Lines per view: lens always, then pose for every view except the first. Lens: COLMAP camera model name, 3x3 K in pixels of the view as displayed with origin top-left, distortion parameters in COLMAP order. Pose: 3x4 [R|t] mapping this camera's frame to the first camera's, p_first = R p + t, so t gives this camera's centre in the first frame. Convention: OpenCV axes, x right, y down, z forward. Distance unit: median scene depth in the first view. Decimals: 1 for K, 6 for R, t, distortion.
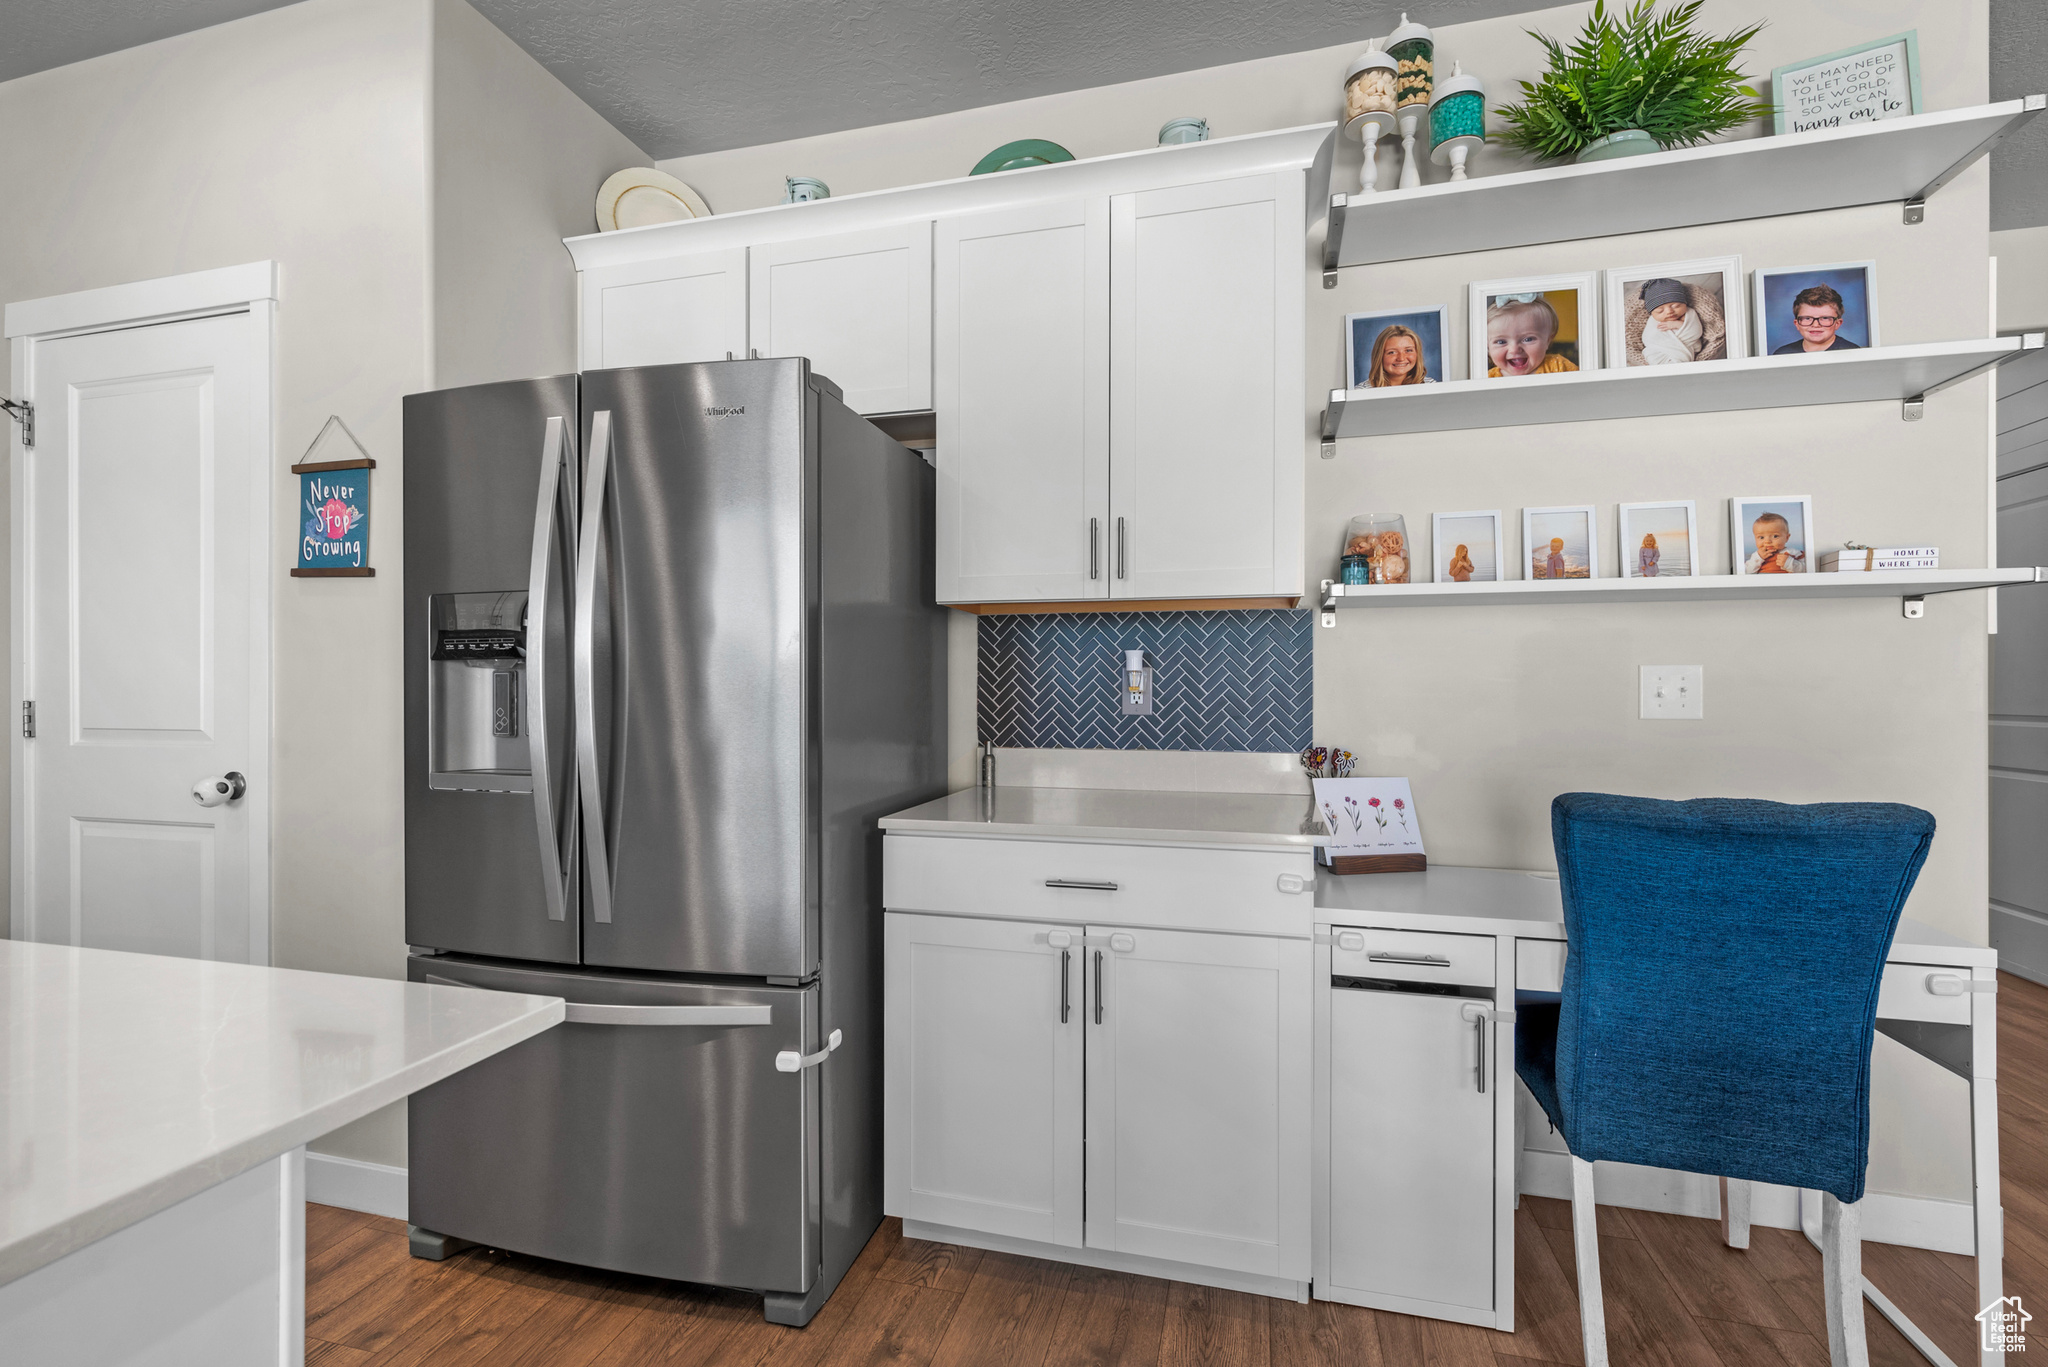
lens RADIAL K [[854.8, 0, 1021.4], [0, 854.8, 692.8], [0, 0, 1]] dist [0.000793, 0.000039]
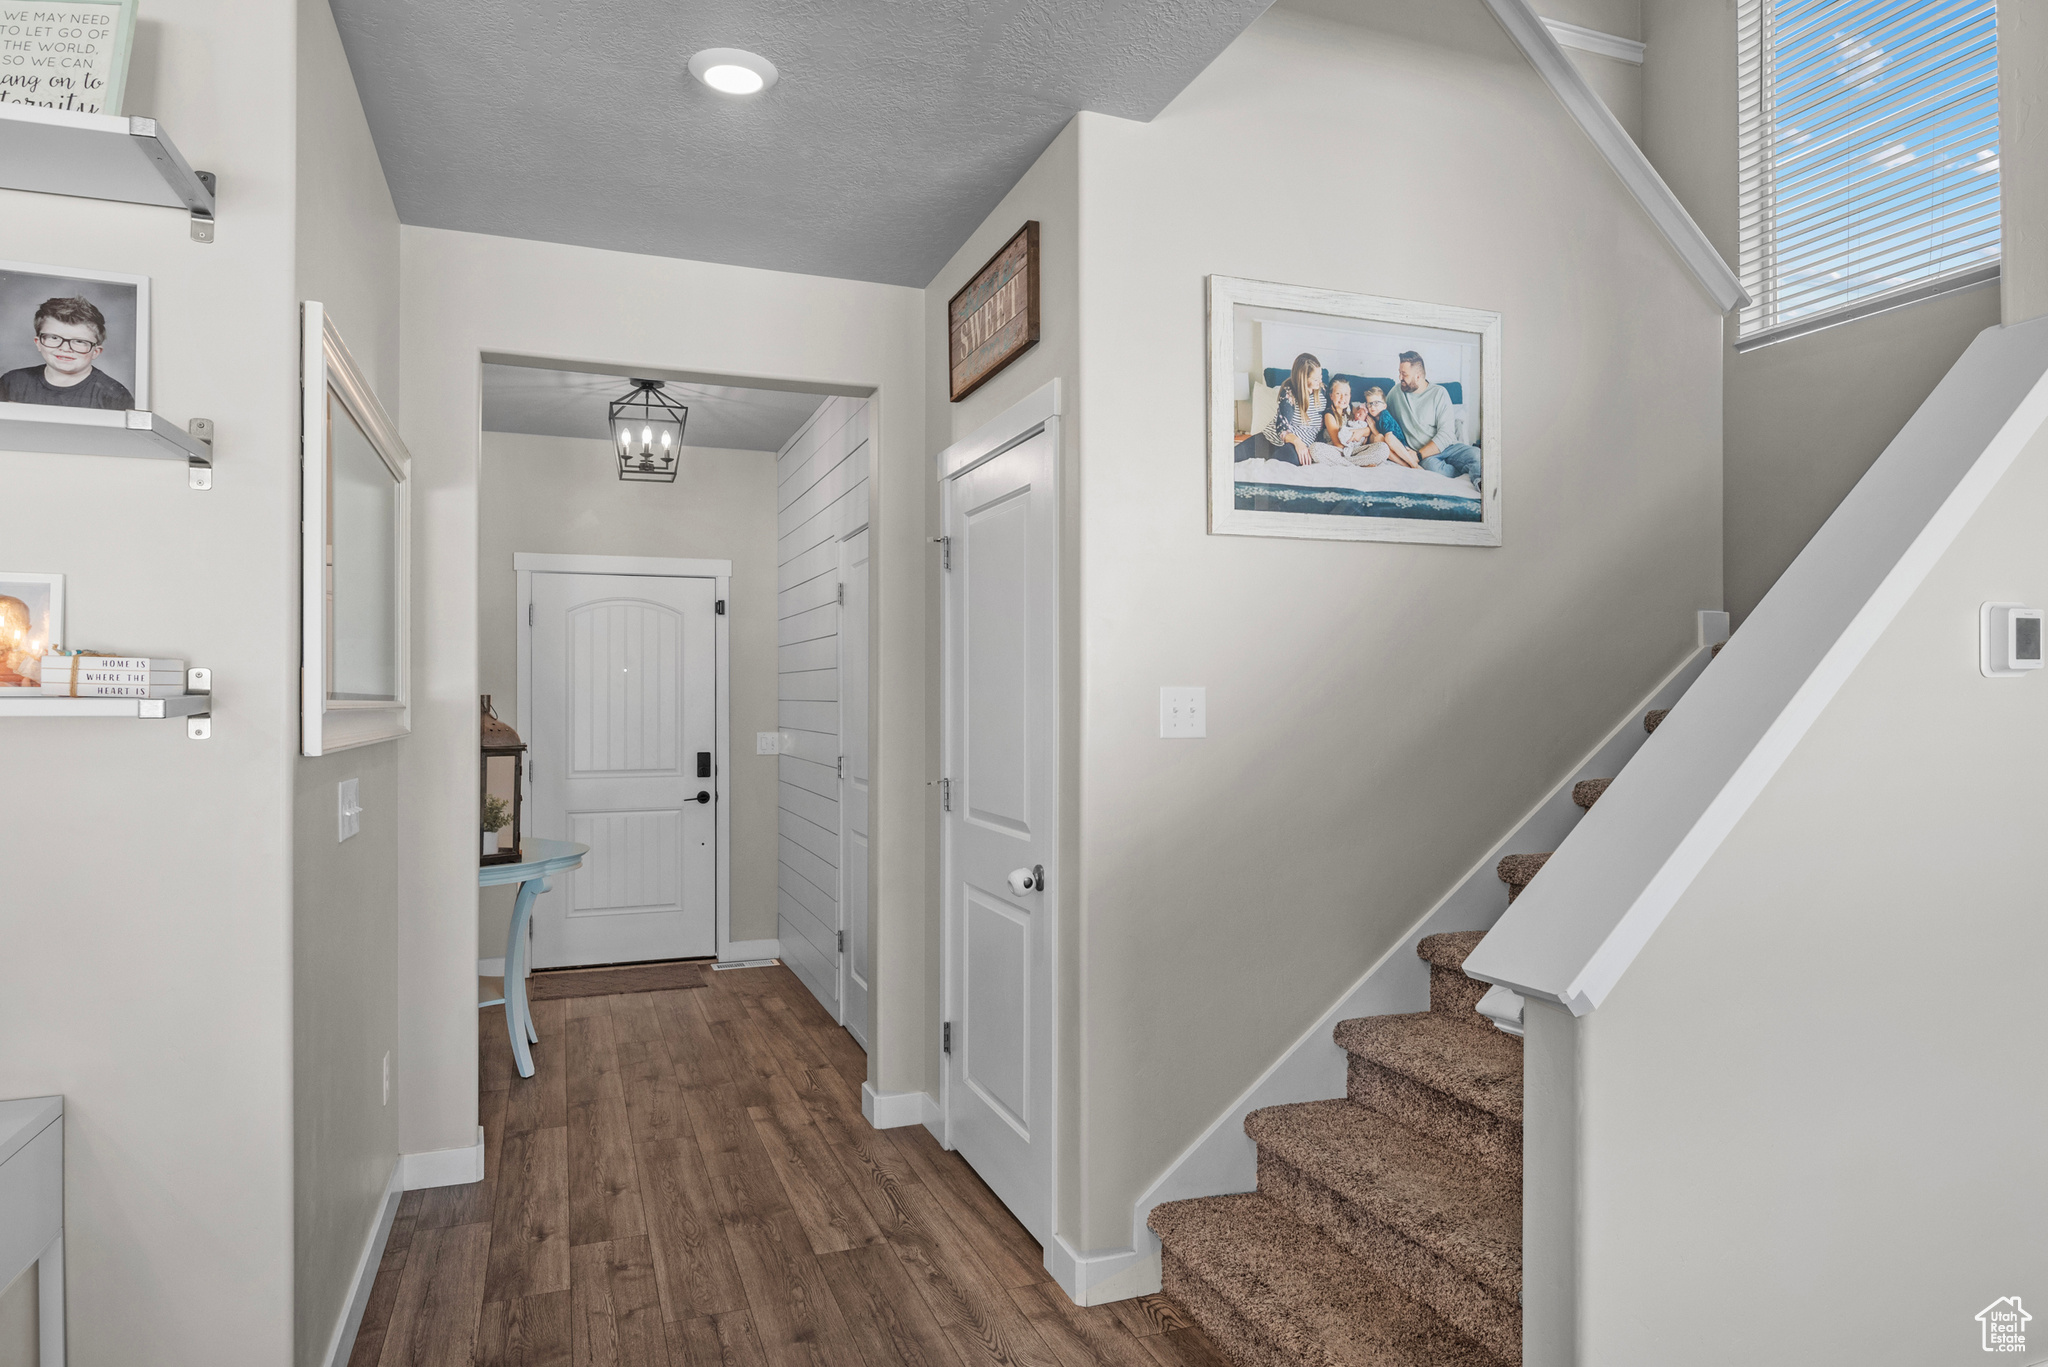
lens RADIAL K [[1211.2, 0, 1022.5], [0, 1211.2, 706.0], [0, 0, 1]] dist [-0.003623, -0.000794]
pose [[0.815845, -0.004109, 0.578256, 1.000745], [0.002876, 0.999991, 0.003047, -0.117685], [-0.578264, -0.000823, 0.815850, -0.348352]]
